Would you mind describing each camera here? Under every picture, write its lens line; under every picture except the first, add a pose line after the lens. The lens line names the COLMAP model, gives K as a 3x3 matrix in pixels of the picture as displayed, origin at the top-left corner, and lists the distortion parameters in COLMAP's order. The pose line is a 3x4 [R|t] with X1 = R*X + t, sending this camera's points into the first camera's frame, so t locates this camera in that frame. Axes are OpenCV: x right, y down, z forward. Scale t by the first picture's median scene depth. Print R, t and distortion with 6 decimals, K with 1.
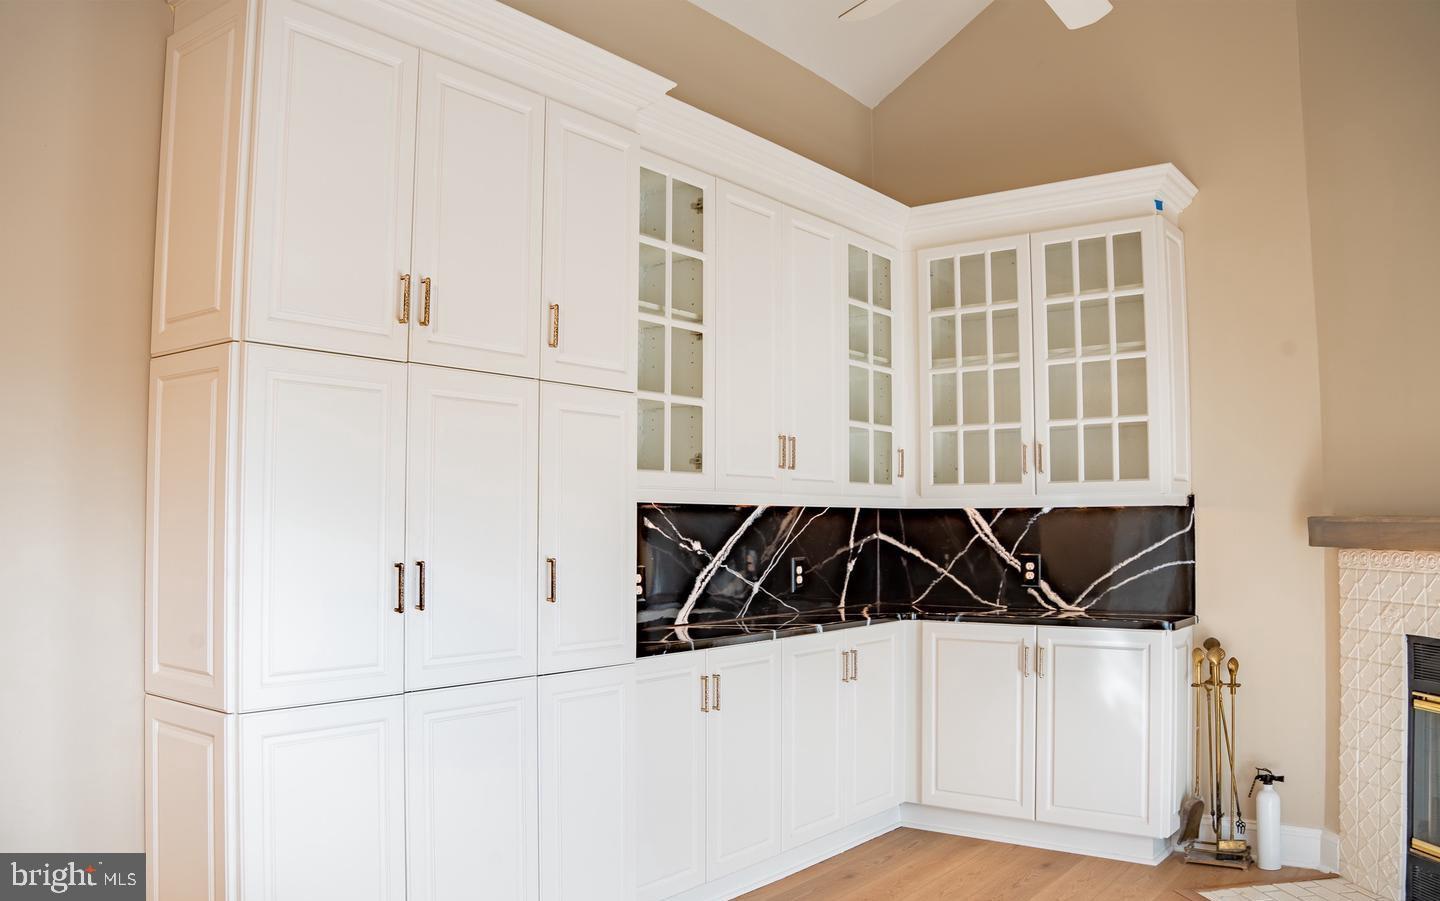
lens RADIAL K [[1142.1, 0, 715.7], [0, 1142.1, 457.0], [0, 0, 1]] dist [-0.157929, 0.073651]
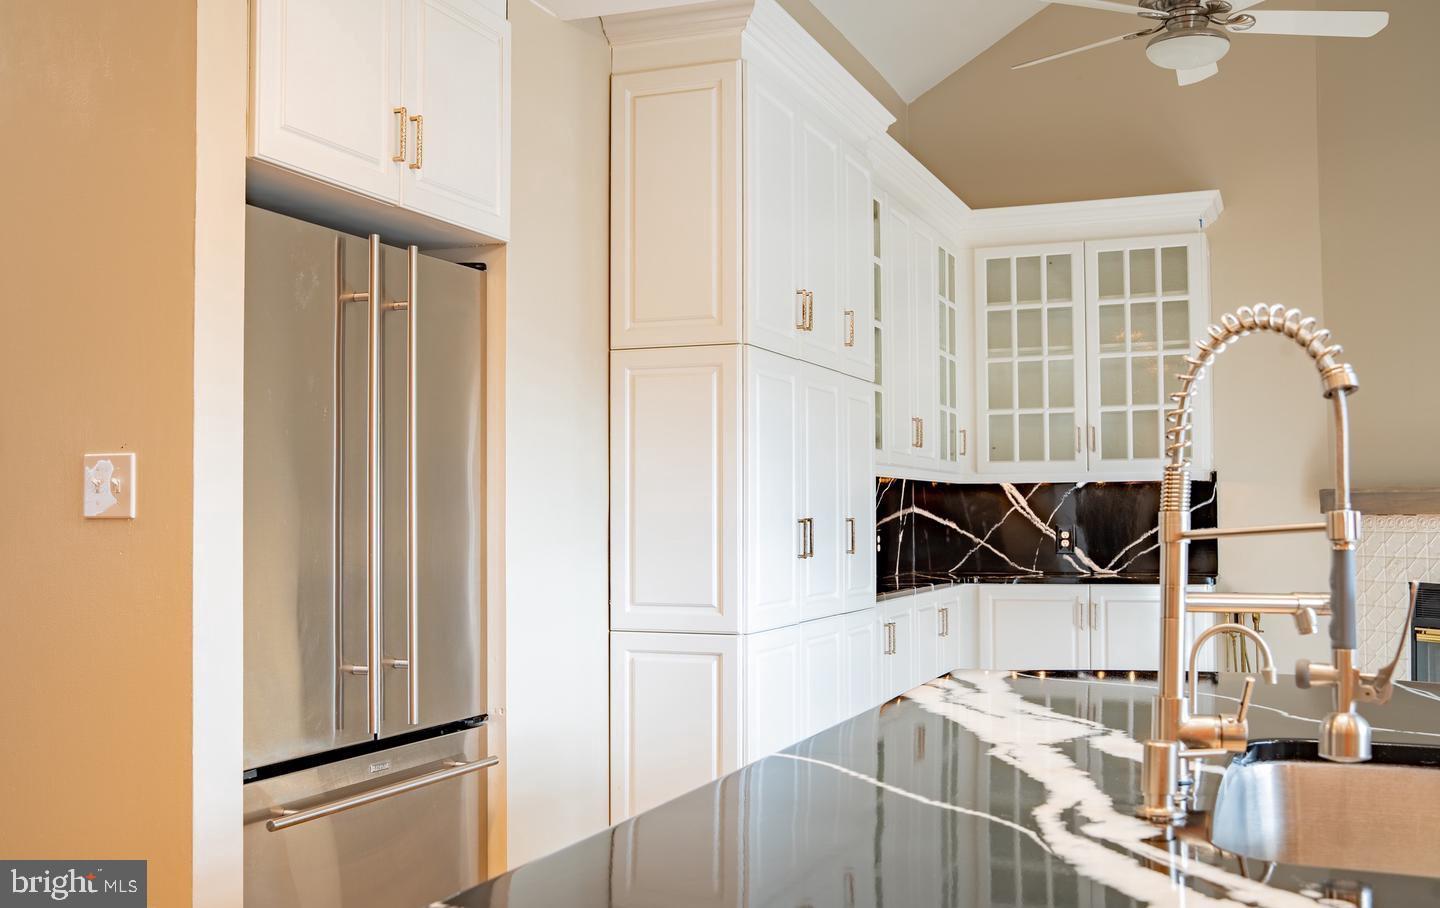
lens RADIAL K [[1466.3, 0, 711.8], [0, 1466.3, 458.4], [0, 0, 1]] dist [-0.044653, 0.000000]
pose [[0.962512, 0.004048, 0.271208, -0.490905], [-0.008816, 0.999827, 0.016365, -0.000038], [-0.271095, -0.018142, 0.962382, -0.329054]]
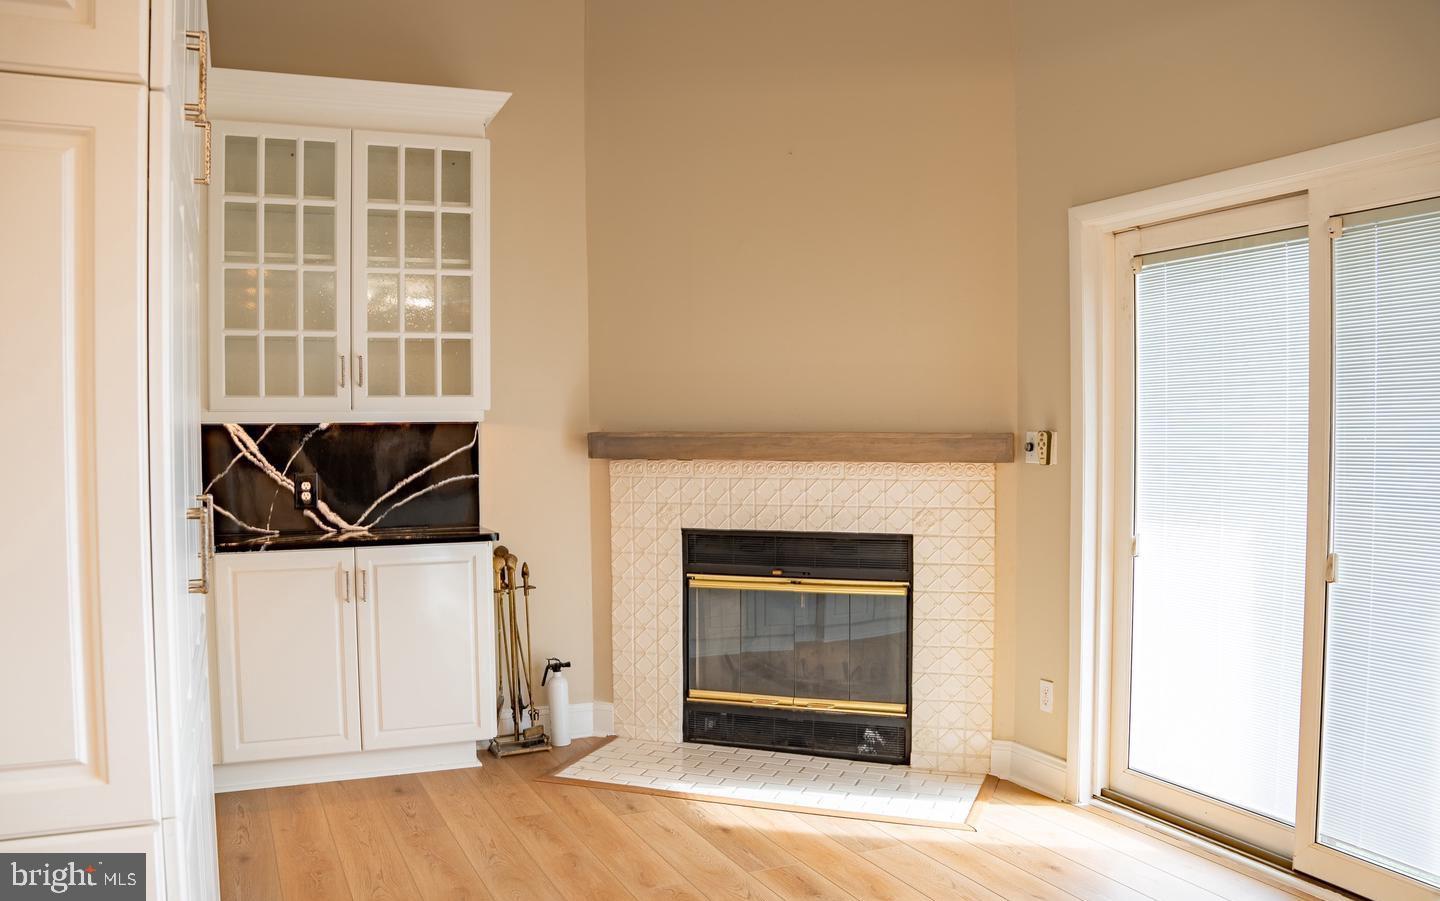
lens RADIAL K [[1142.1, 0, 704.8], [0, 1142.1, 465.5], [0, 0, 1]] dist [-0.157929, 0.073651]
pose [[0.488570, -0.028938, 0.872045, -0.393856], [-0.041599, 0.997541, 0.056409, 0.015111], [-0.871532, -0.063835, 0.486165, 0.286178]]
